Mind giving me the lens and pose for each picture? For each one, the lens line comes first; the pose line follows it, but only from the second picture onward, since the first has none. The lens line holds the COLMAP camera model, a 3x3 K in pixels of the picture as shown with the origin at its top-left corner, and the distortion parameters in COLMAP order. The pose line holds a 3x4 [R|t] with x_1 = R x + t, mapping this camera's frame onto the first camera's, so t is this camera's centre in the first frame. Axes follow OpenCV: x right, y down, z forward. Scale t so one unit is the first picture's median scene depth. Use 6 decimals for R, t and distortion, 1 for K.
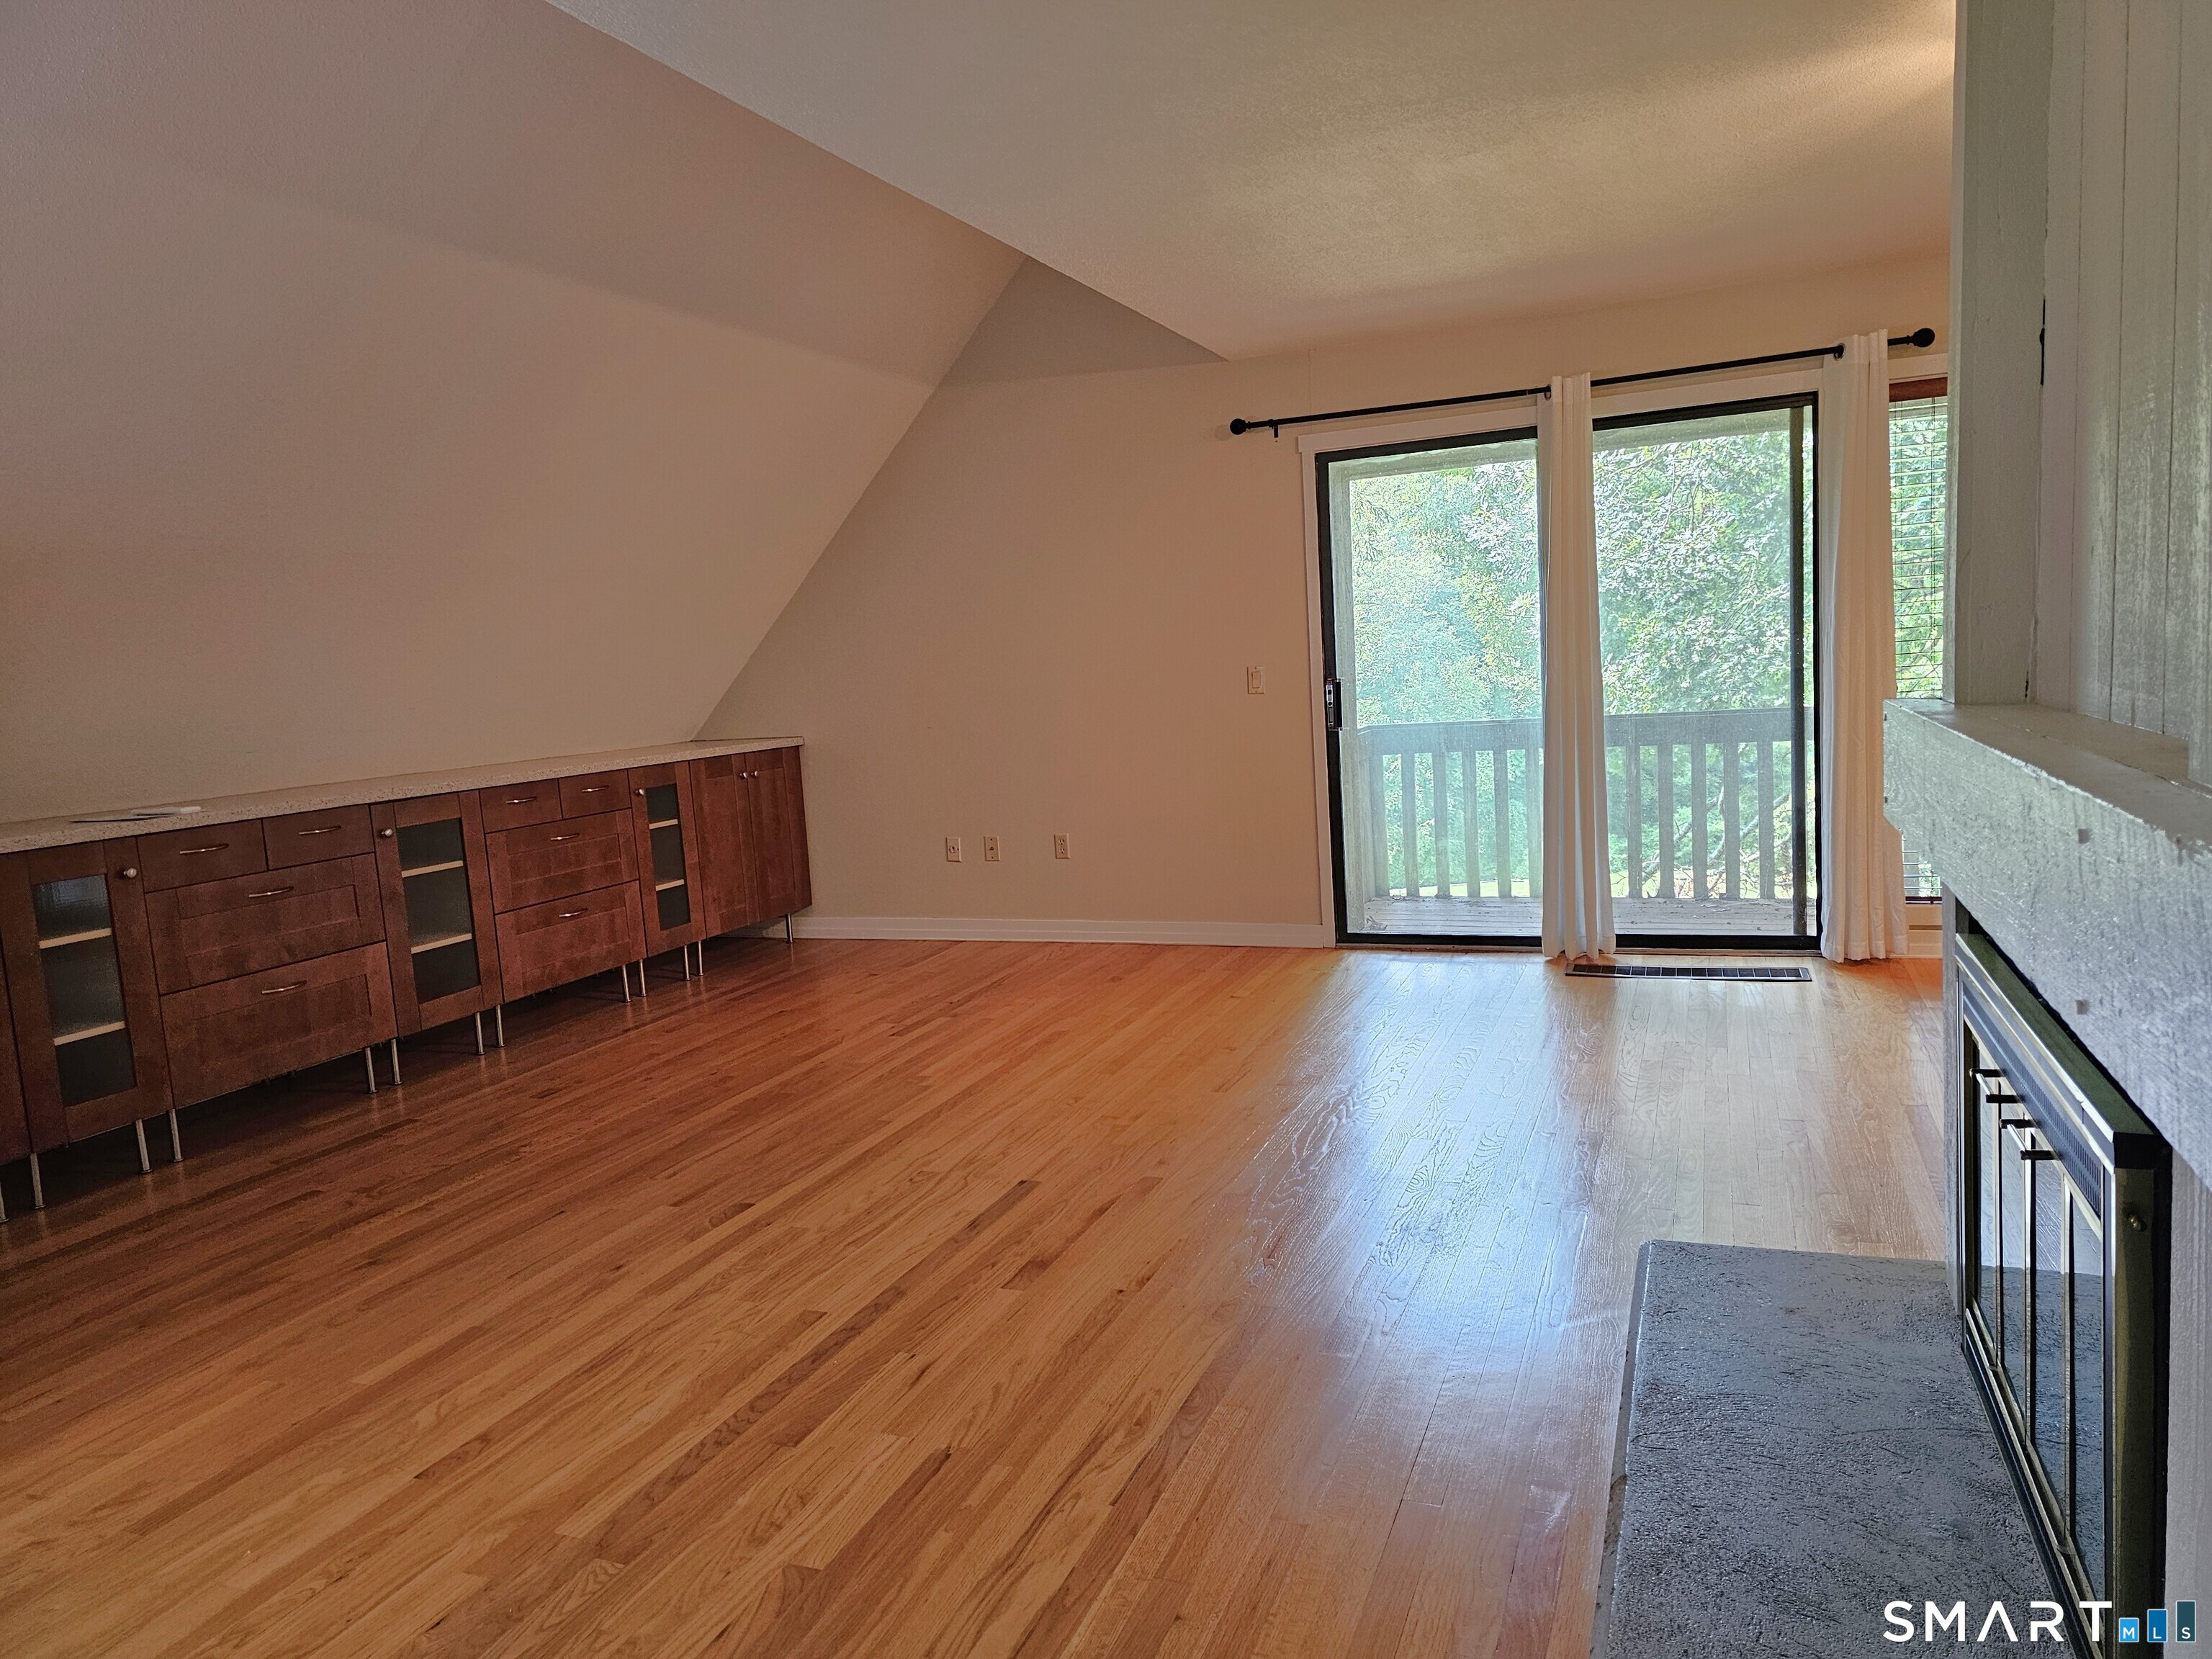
lens RADIAL K [[1482.4, 0, 1095.3], [0, 1482.4, 816.1], [0, 0, 1]] dist [0.062378, -0.056983]
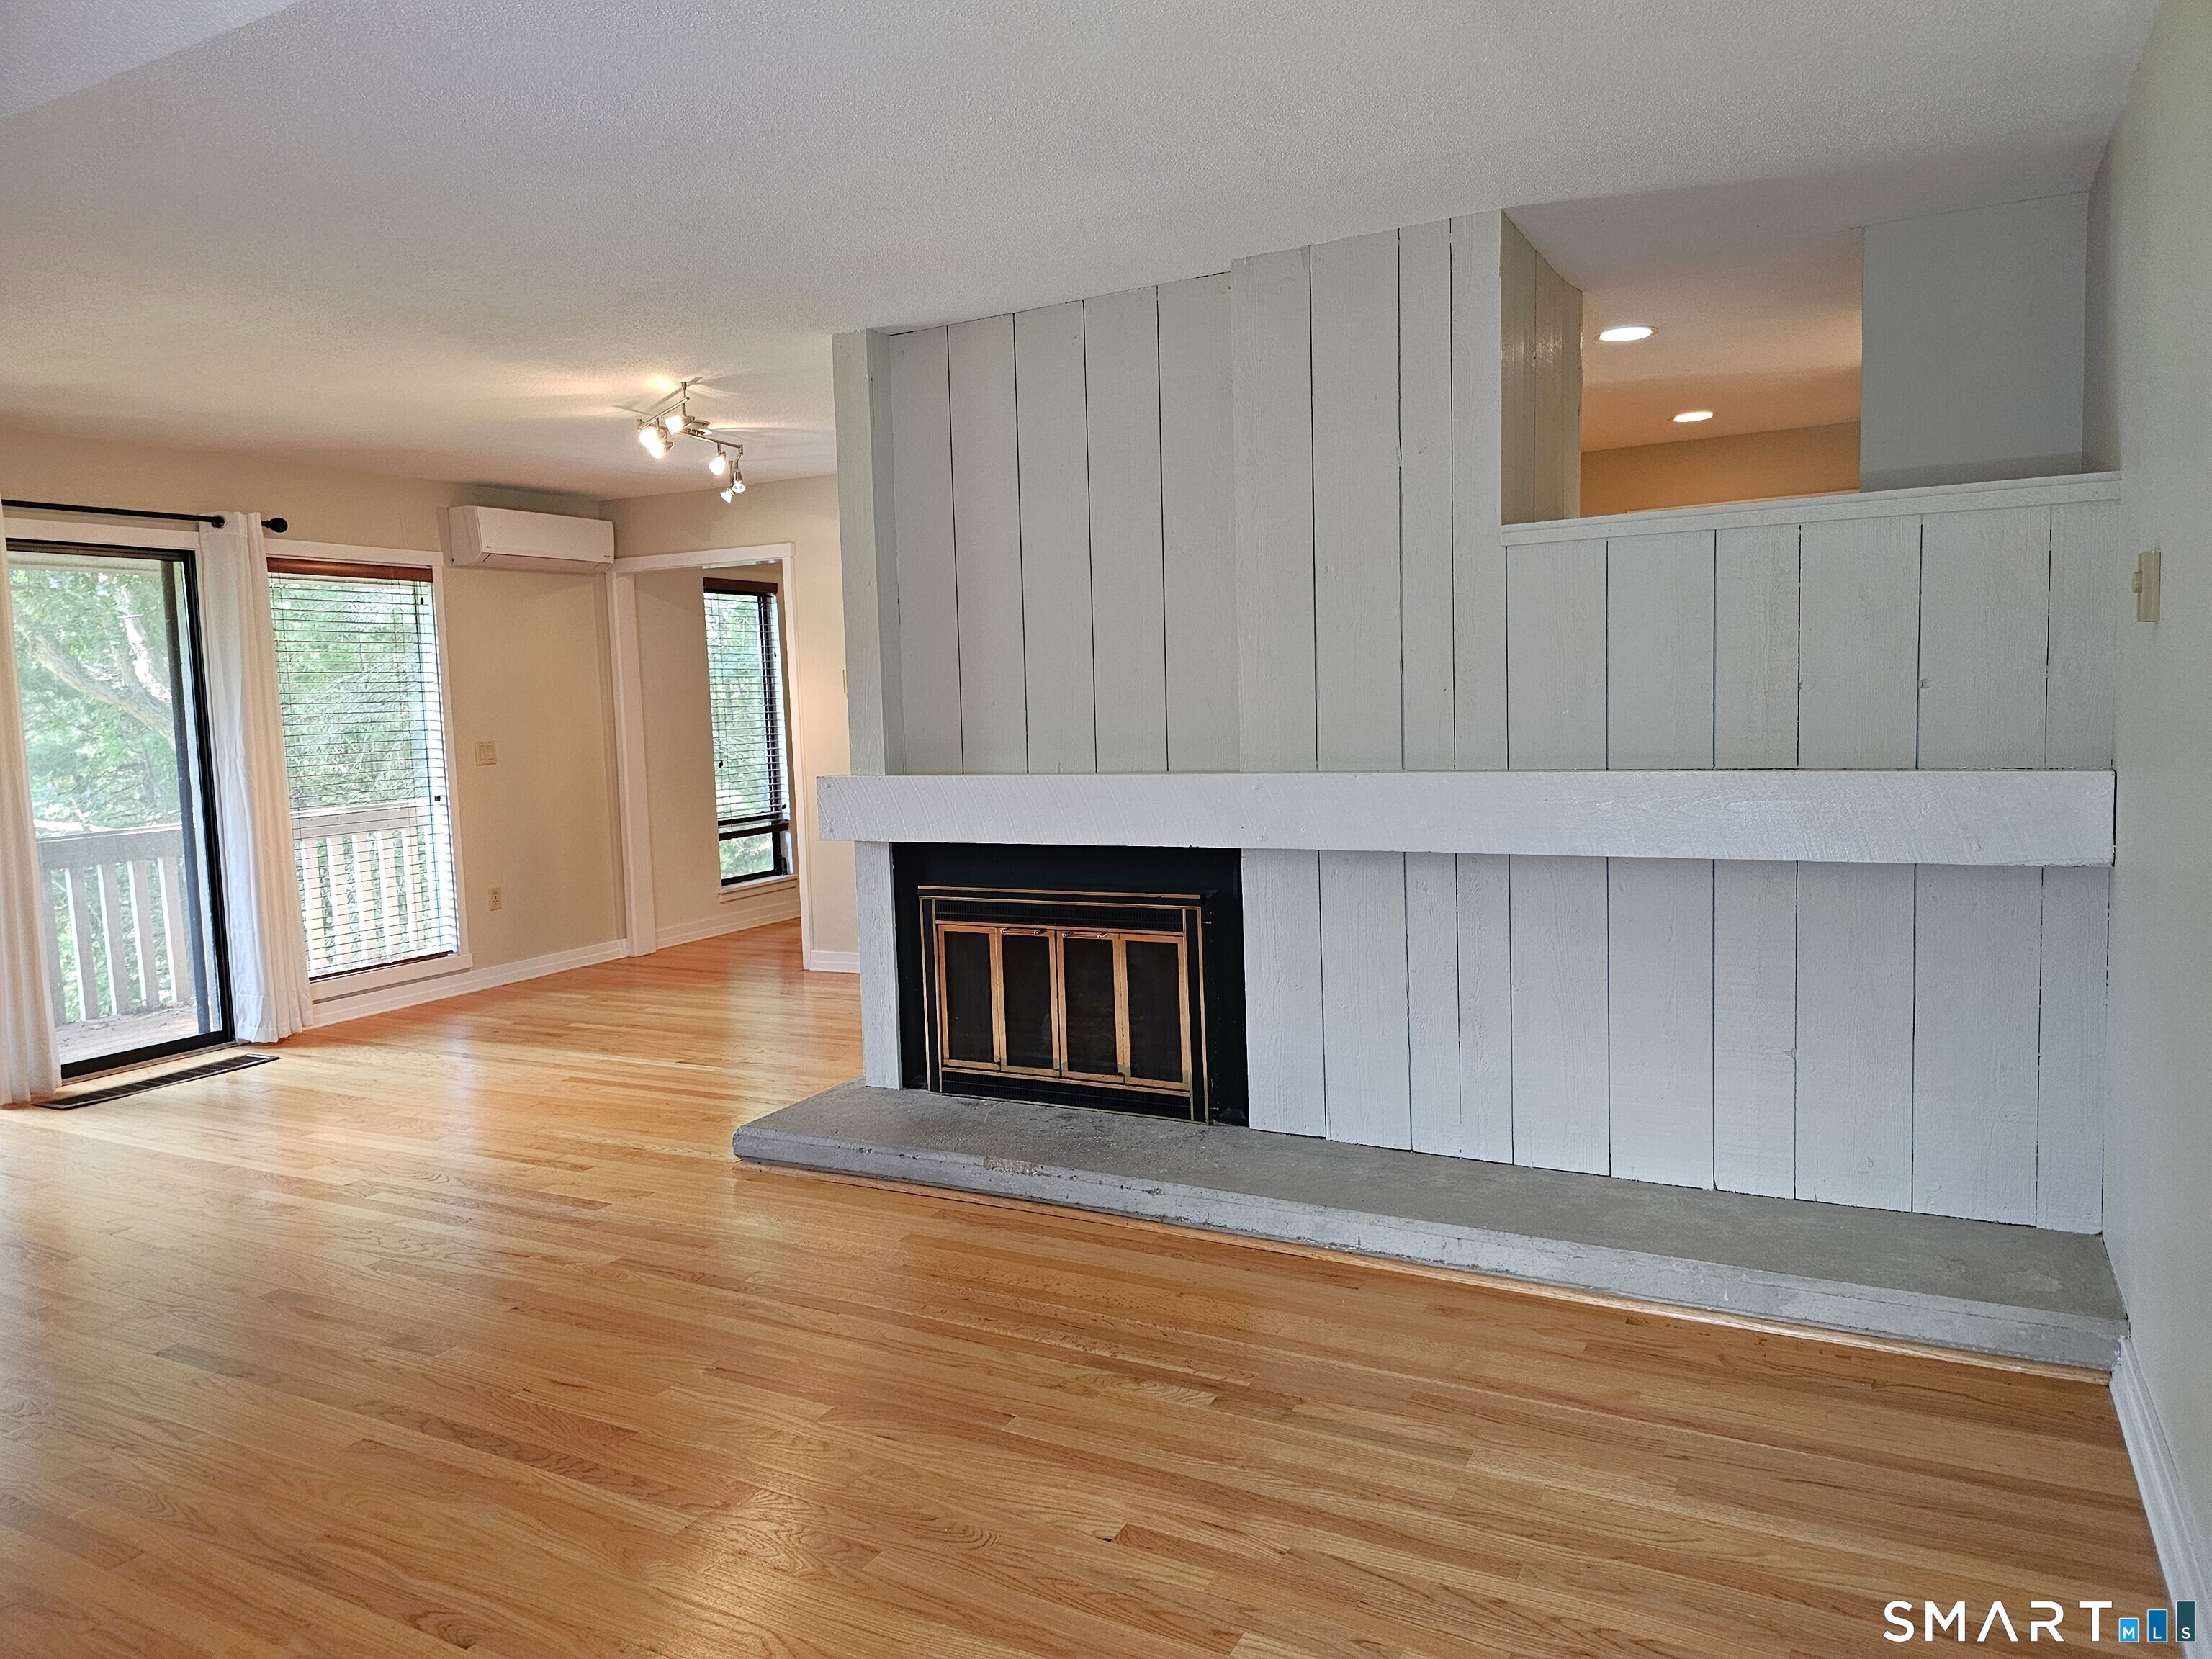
lens RADIAL K [[1482.4, 0, 1094.0], [0, 1482.4, 825.5], [0, 0, 1]] dist [0.062378, -0.056983]
pose [[0.110108, -0.026401, 0.993569, -0.685537], [0.132413, 0.991126, 0.011662, 0.002164], [-0.985060, 0.130278, 0.112627, 0.259670]]
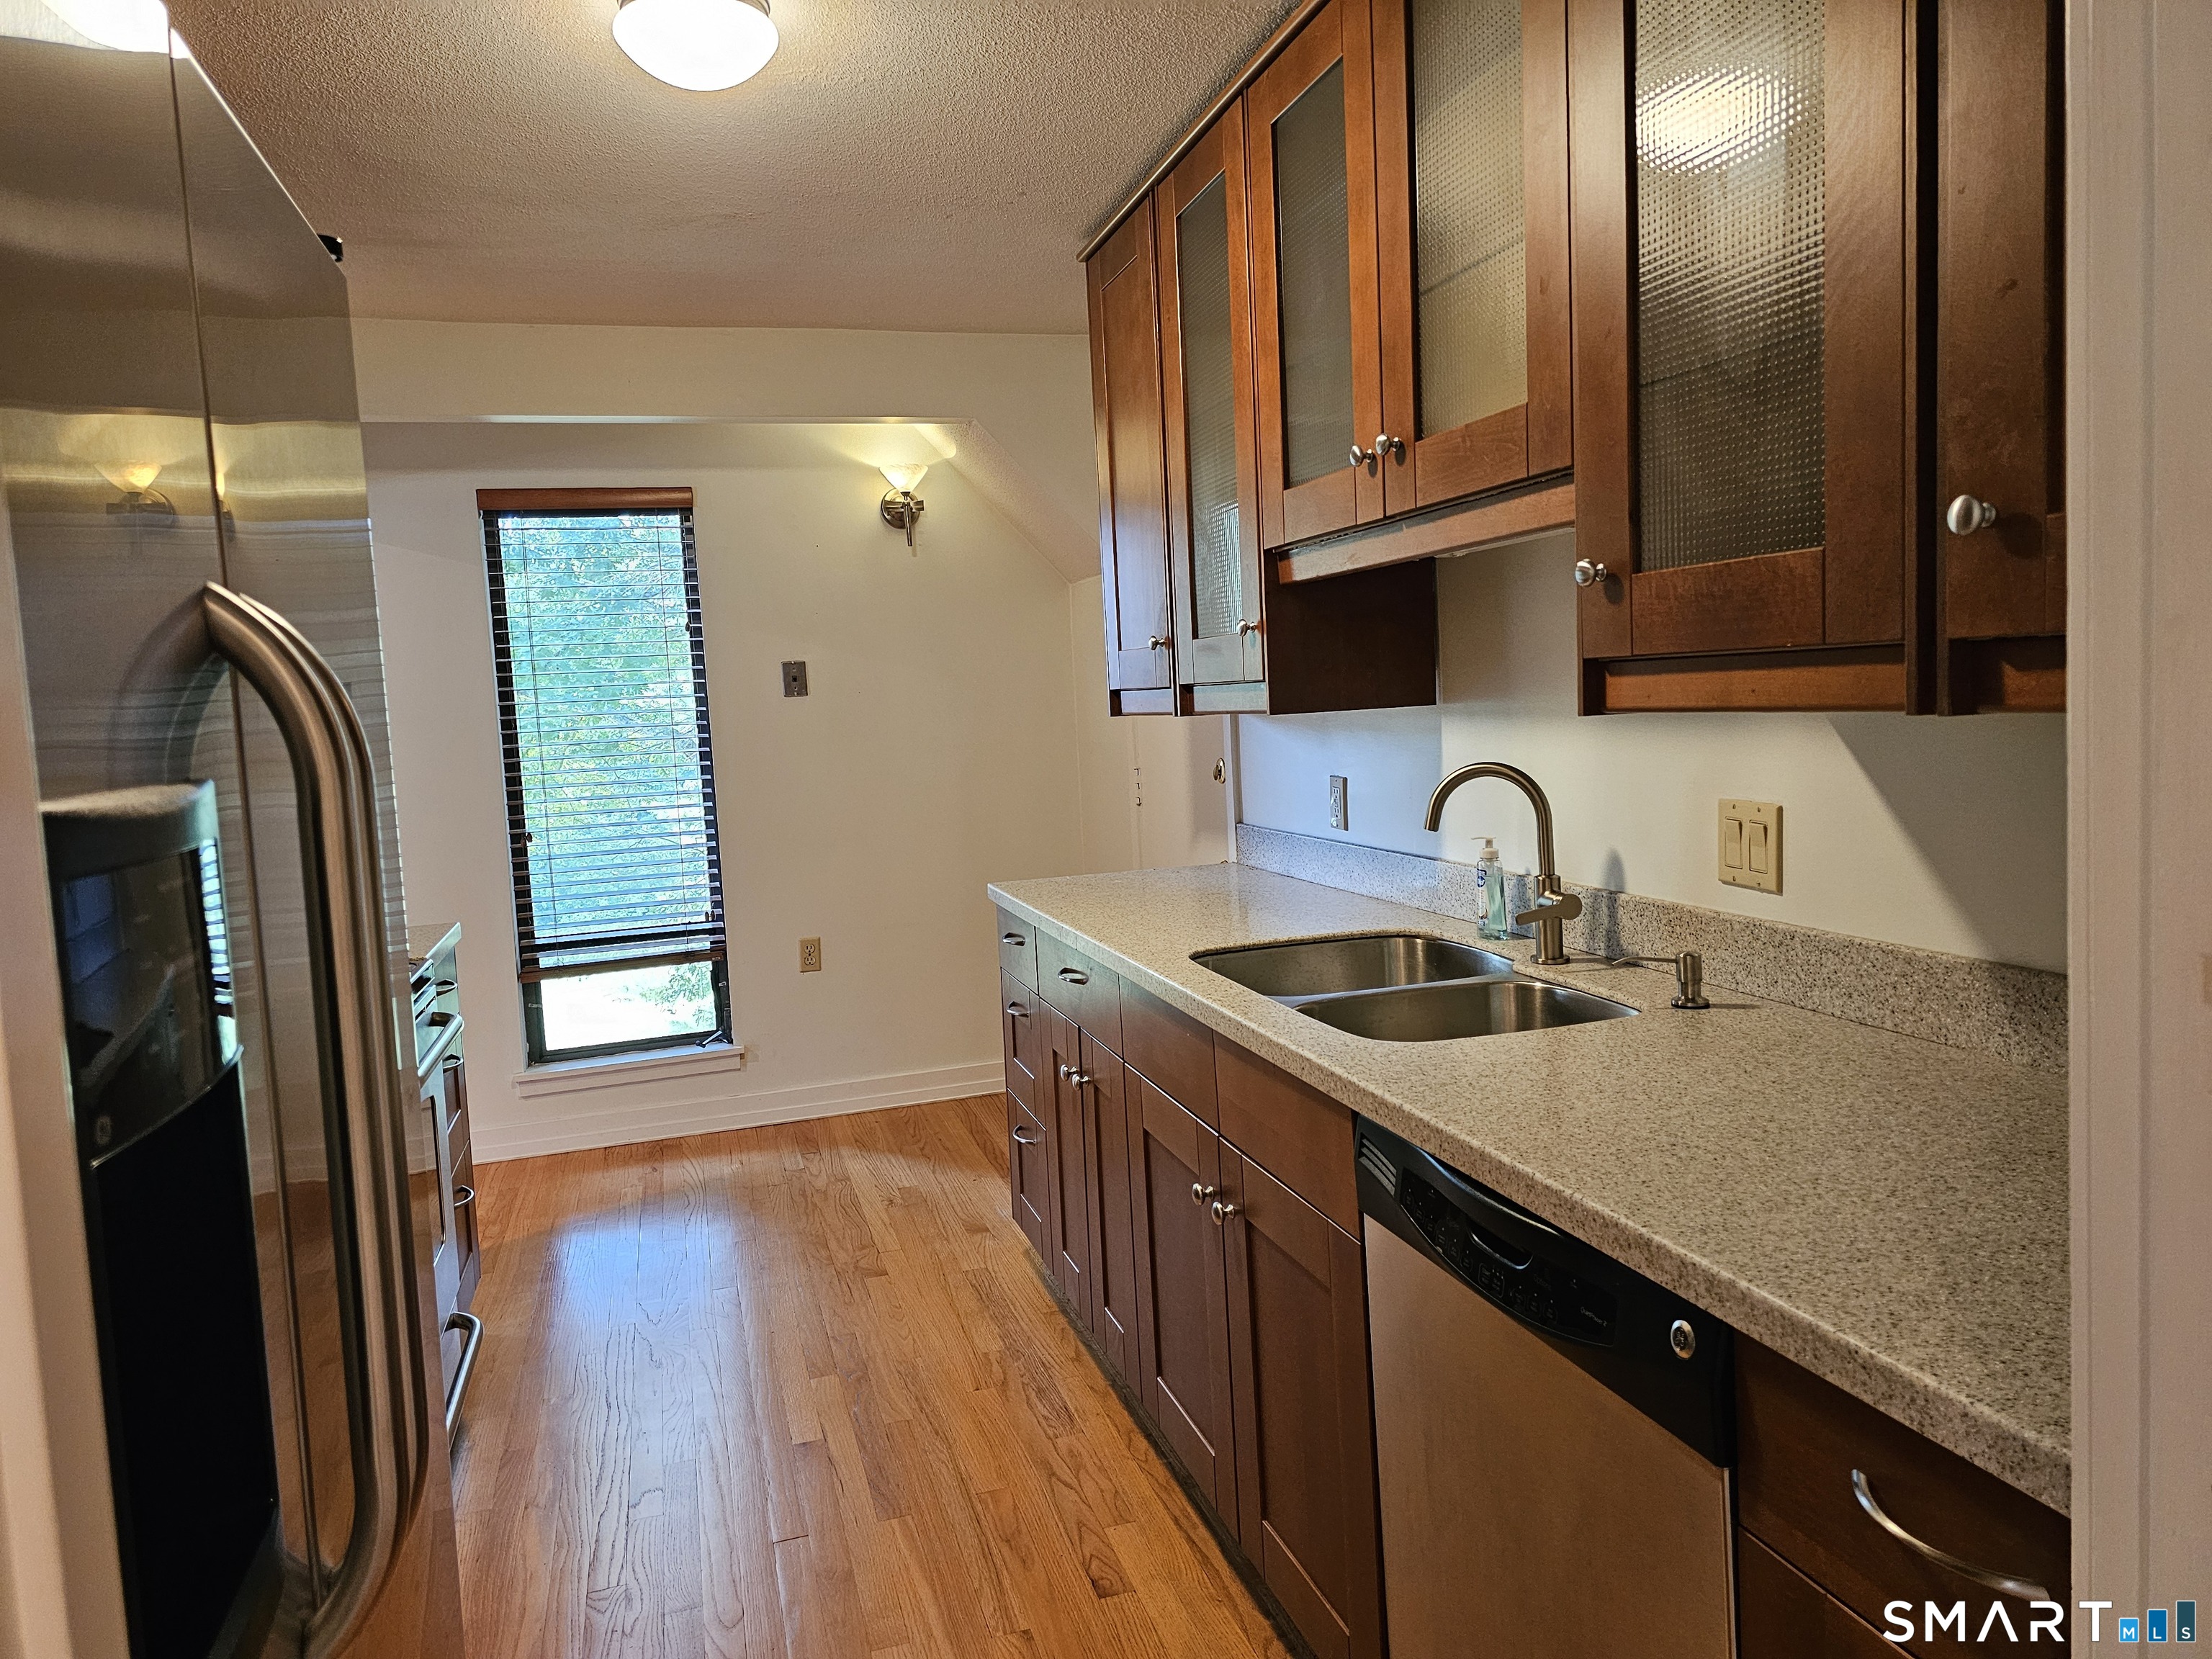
lens RADIAL K [[1482.4, 0, 1107.4], [0, 1482.4, 826.5], [0, 0, 1]] dist [0.062378, -0.056983]
pose [[0.778834, -0.027125, 0.626644, 0.775732], [0.070751, 0.996488, -0.044799, -0.050007], [-0.623227, 0.079227, 0.778017, -0.093273]]
